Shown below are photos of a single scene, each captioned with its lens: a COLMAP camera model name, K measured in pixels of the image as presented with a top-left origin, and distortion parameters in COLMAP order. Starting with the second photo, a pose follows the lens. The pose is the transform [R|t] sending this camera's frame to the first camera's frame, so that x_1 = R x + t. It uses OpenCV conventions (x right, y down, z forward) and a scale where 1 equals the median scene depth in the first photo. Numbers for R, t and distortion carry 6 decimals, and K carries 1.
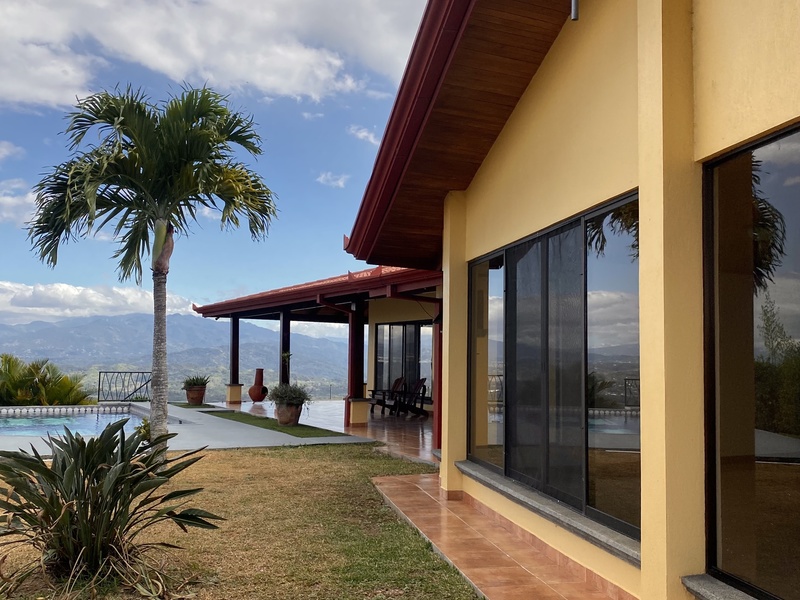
lens RADIAL K [[799.0, 0, 400.0], [0, 799.0, 300.0], [0, 0, 1]] dist [0.120012, -0.300332]
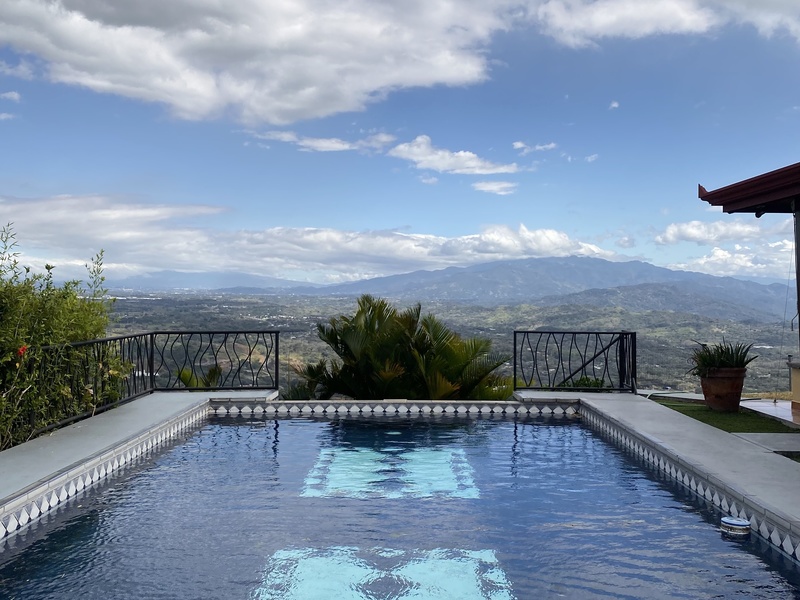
lens RADIAL K [[799.0, 0, 400.0], [0, 799.0, 300.0], [0, 0, 1]] dist [0.120012, -0.300332]
pose [[0.884233, -0.010959, -0.466917, -0.197895], [0.045436, 0.997001, 0.062644, 0.034505], [0.464830, -0.076607, 0.882080, 0.517795]]
